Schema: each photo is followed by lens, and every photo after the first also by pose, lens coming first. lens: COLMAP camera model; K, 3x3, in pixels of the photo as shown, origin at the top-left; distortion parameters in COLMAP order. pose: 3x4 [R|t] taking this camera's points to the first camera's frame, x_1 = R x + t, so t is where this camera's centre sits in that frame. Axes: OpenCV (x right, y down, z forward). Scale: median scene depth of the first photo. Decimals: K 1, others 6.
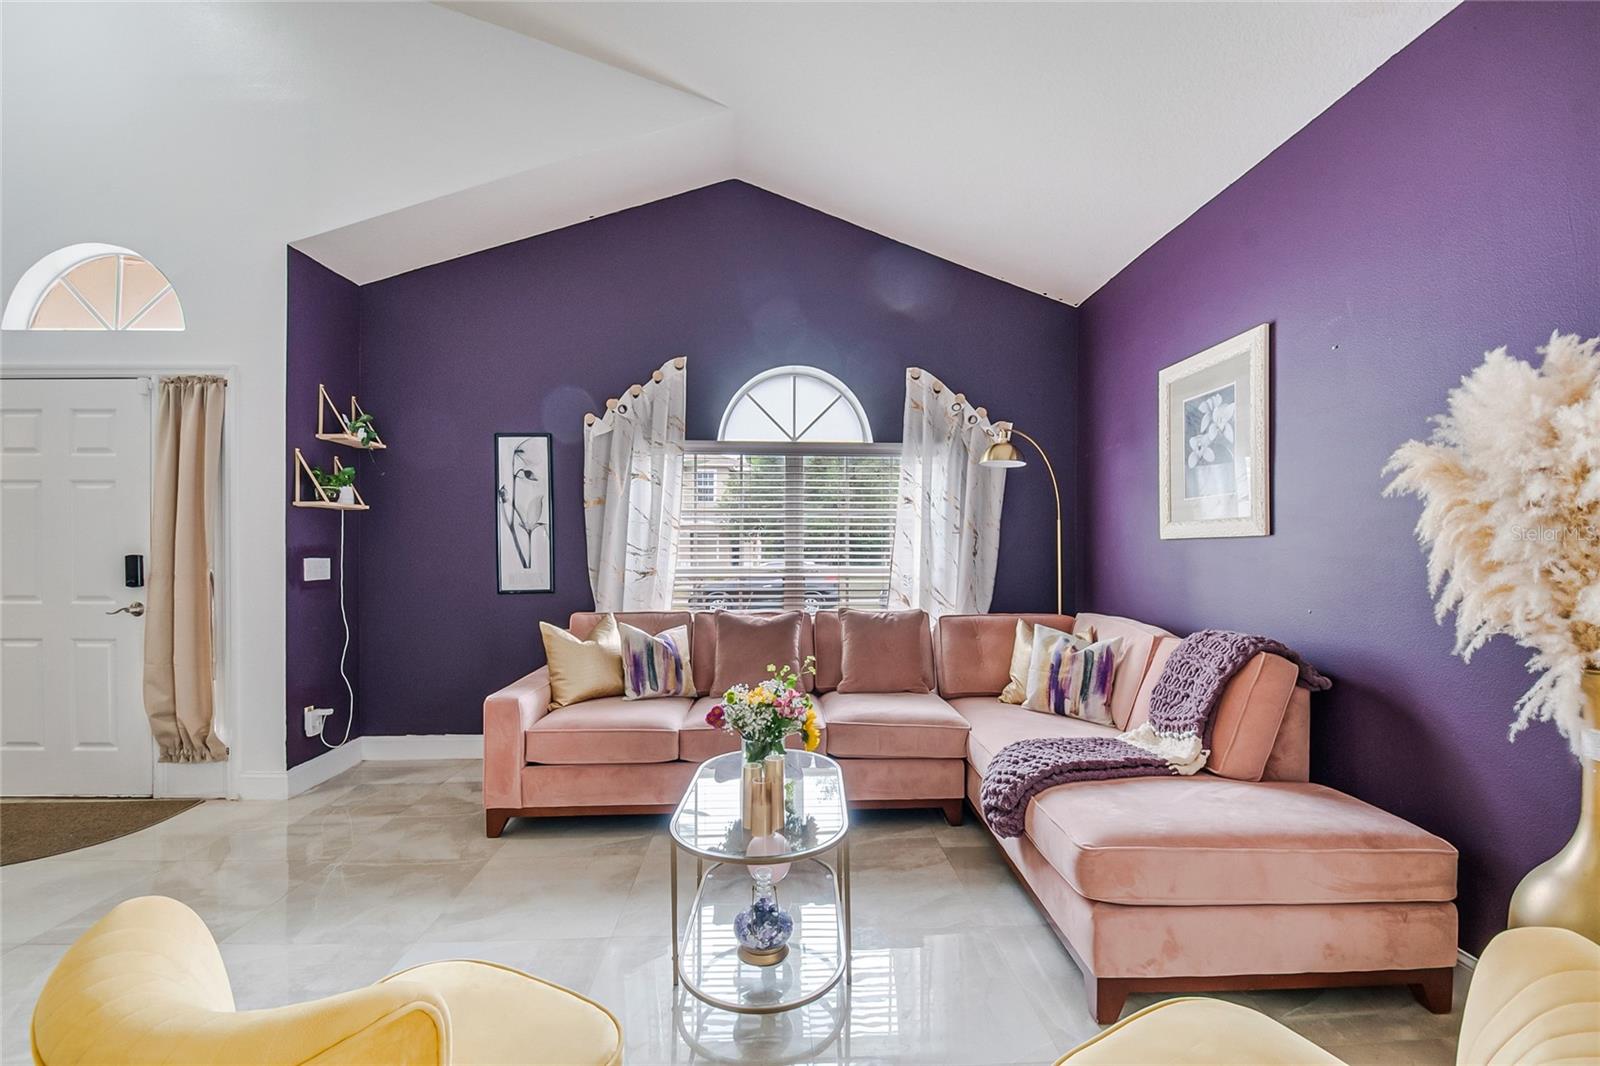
lens RADIAL K [[707.0, 0, 807.5], [0, 707.0, 552.4], [0, 0, 1]] dist [0.010013, -0.012665]
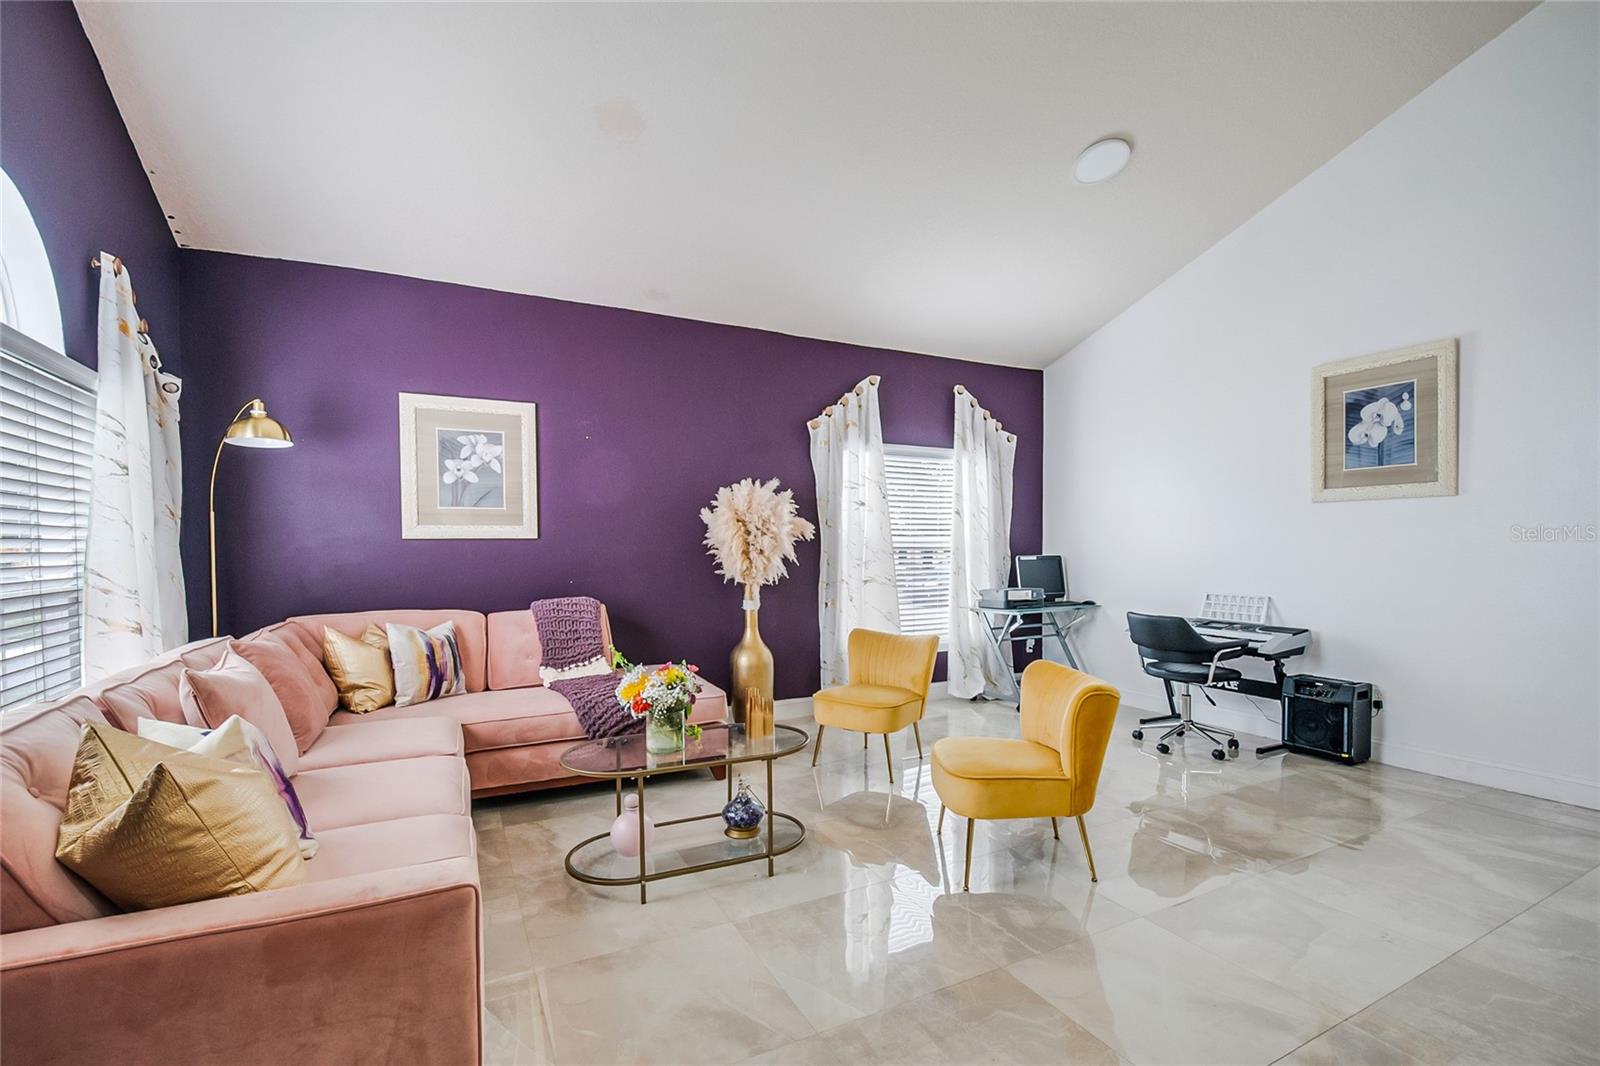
lens RADIAL K [[707.0, 0, 798.9], [0, 707.0, 545.5], [0, 0, 1]] dist [0.010013, -0.012665]
pose [[-0.416536, 0.005399, 0.909103, -0.803367], [0.009912, 0.999950, -0.001397, 0.000719], [-0.909065, 0.008429, -0.416569, 0.874658]]
